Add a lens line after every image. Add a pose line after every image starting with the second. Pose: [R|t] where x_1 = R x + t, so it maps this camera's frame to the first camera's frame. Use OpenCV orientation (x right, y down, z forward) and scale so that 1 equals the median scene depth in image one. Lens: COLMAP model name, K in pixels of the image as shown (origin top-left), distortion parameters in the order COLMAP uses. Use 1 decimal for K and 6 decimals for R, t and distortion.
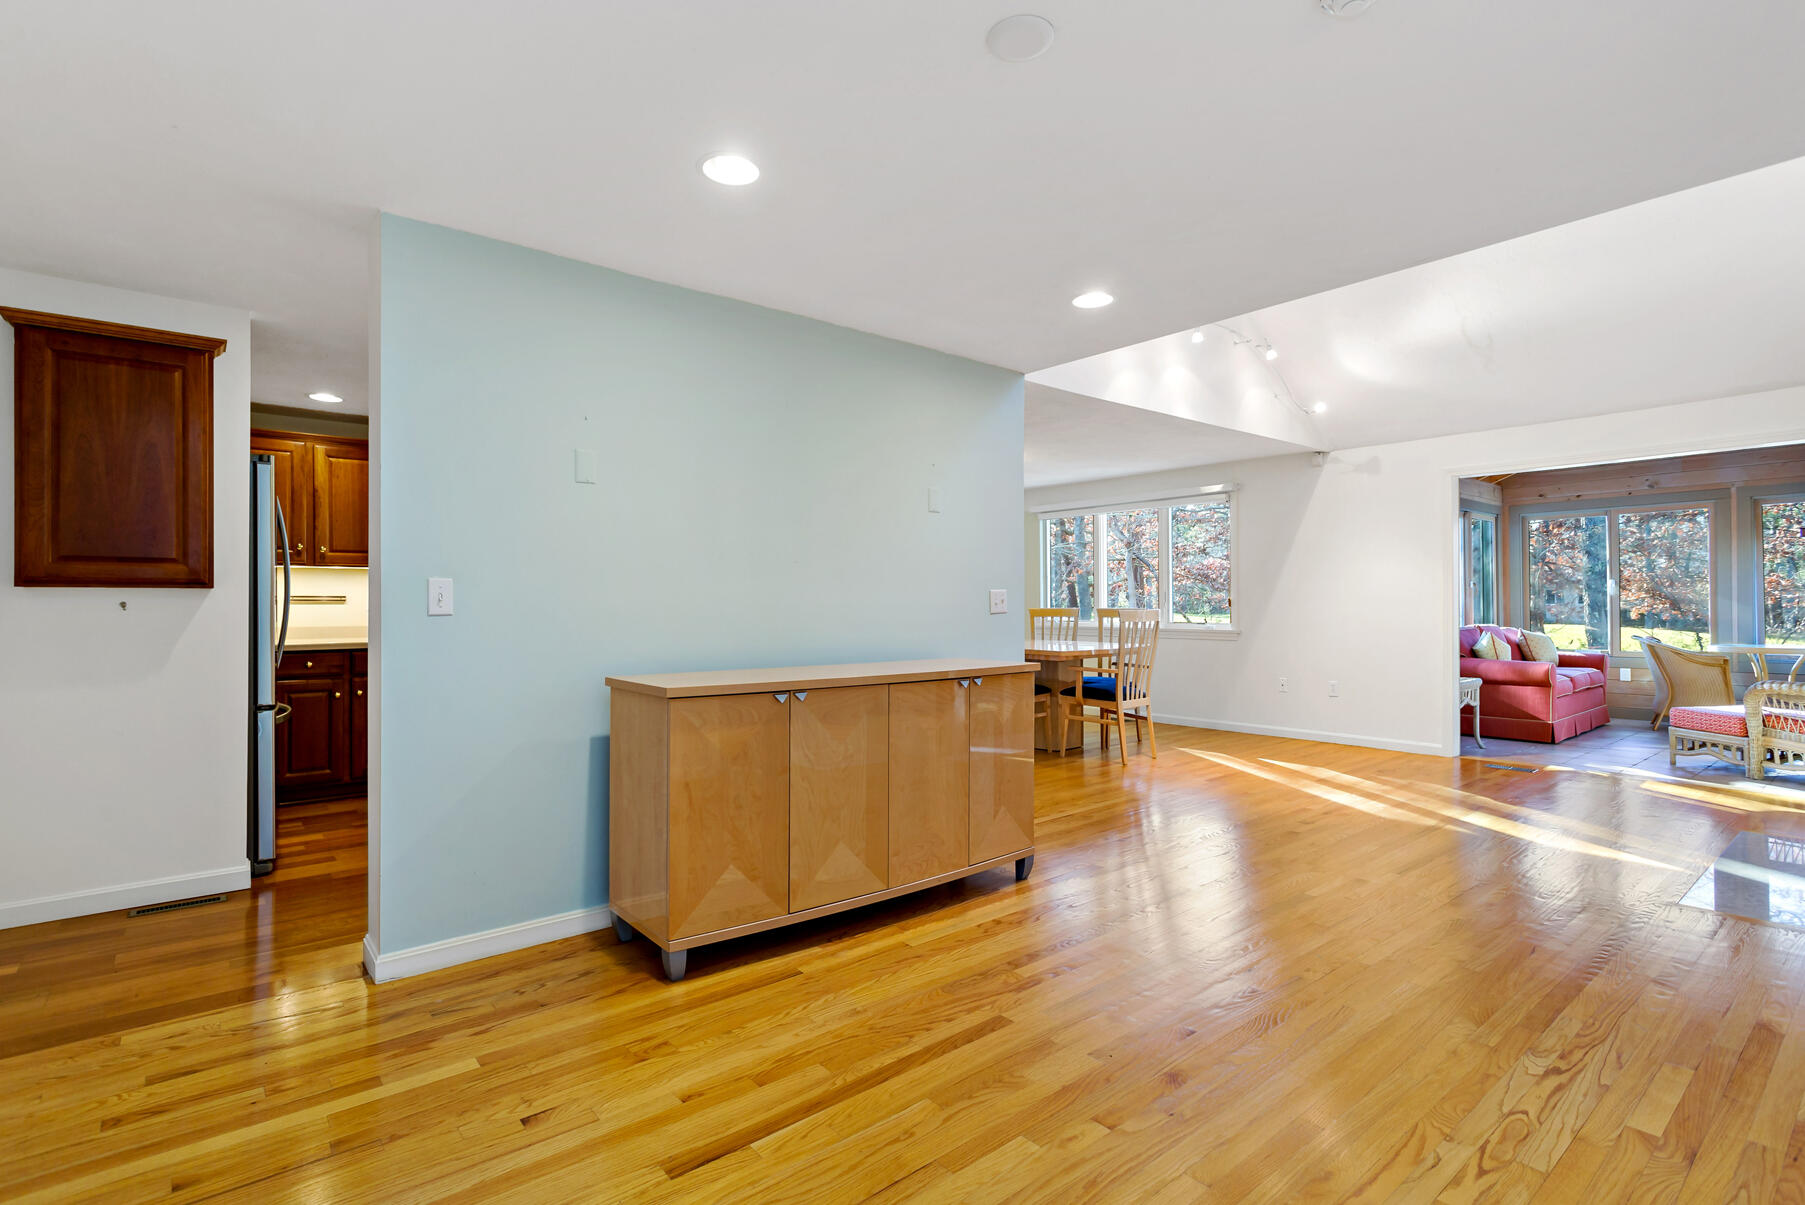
lens RADIAL K [[841.3, 0, 903.1], [0, 841.3, 609.3], [0, 0, 1]] dist [-0.000095, -0.000071]
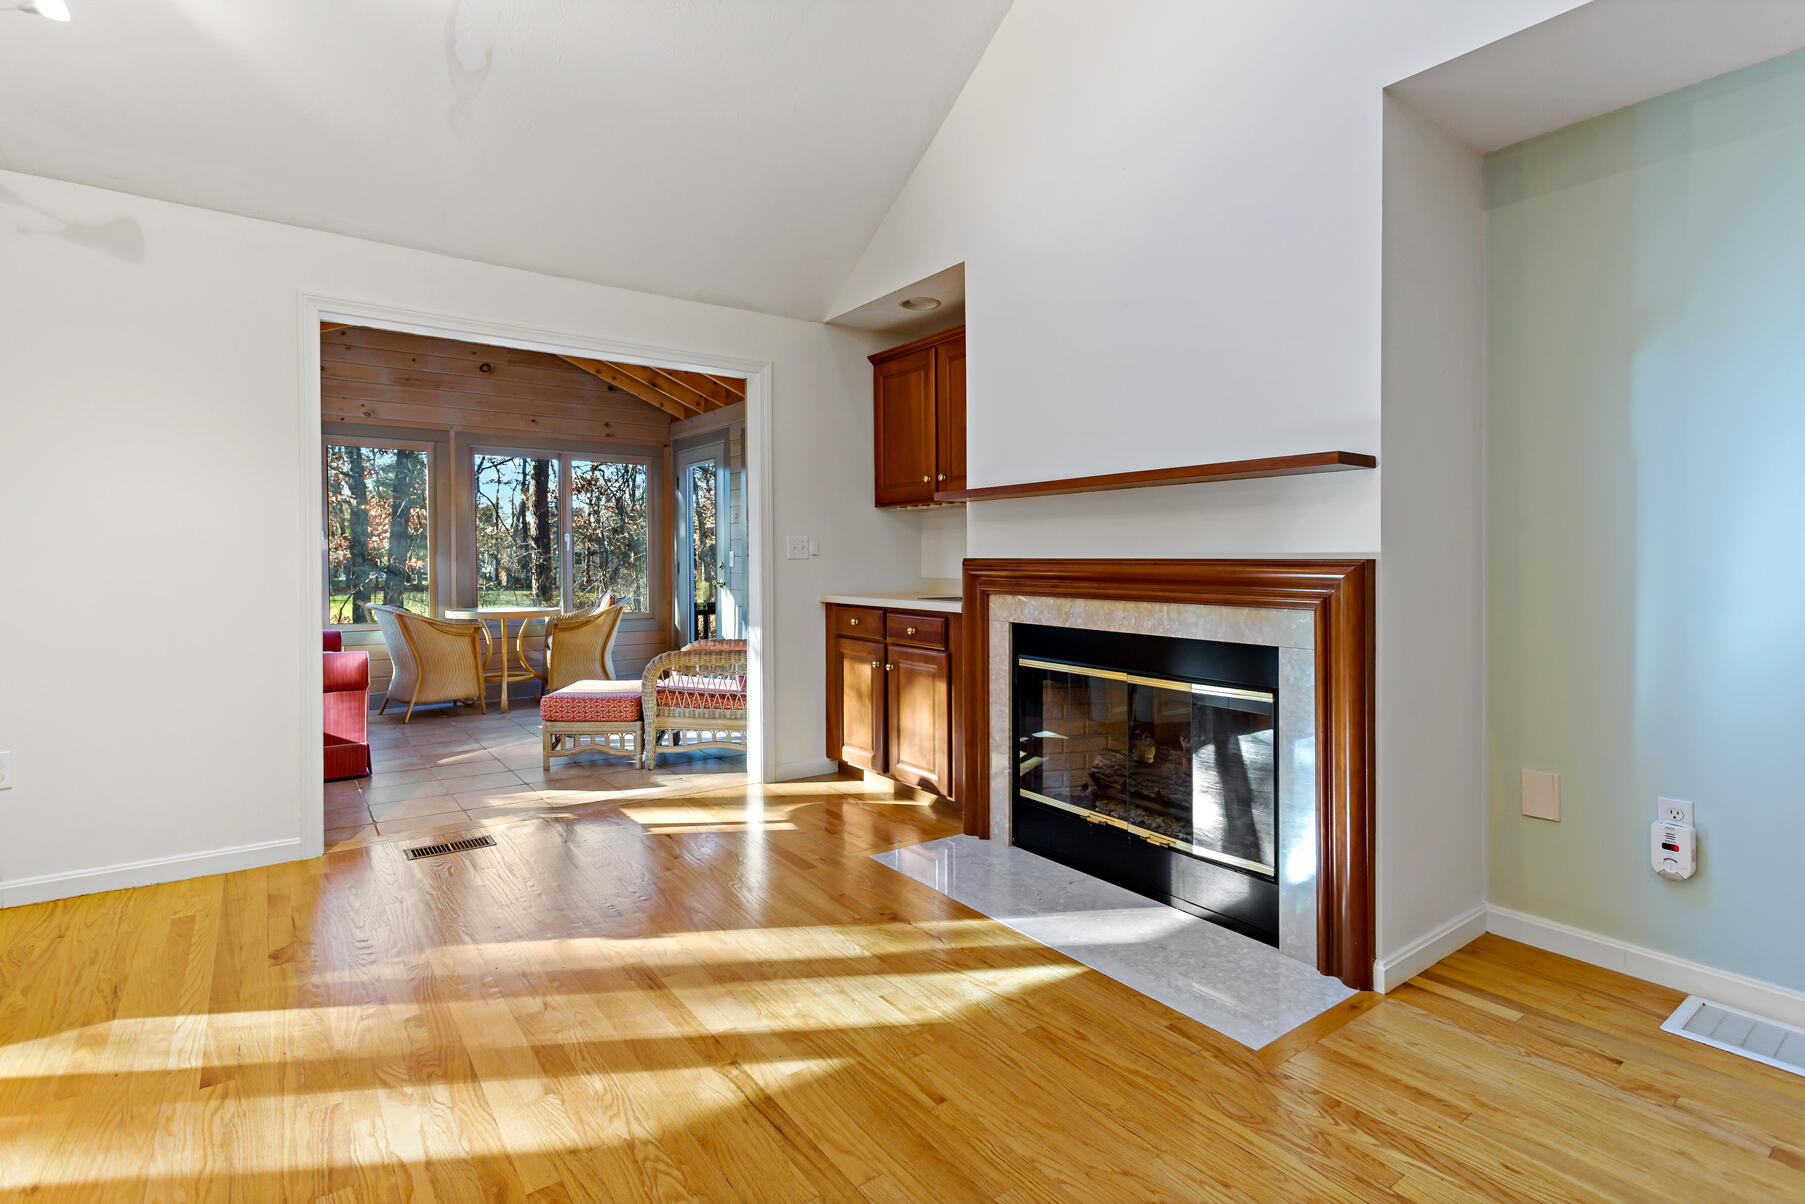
lens RADIAL K [[882.8, 0, 924.9], [0, 882.8, 567.3], [0, 0, 1]] dist [0.002622, 0.001089]
pose [[0.065260, 0.003346, 0.997863, 0.178600], [0.006250, 0.999973, -0.003762, 0.006291], [-0.997849, 0.006482, 0.065237, 0.779224]]
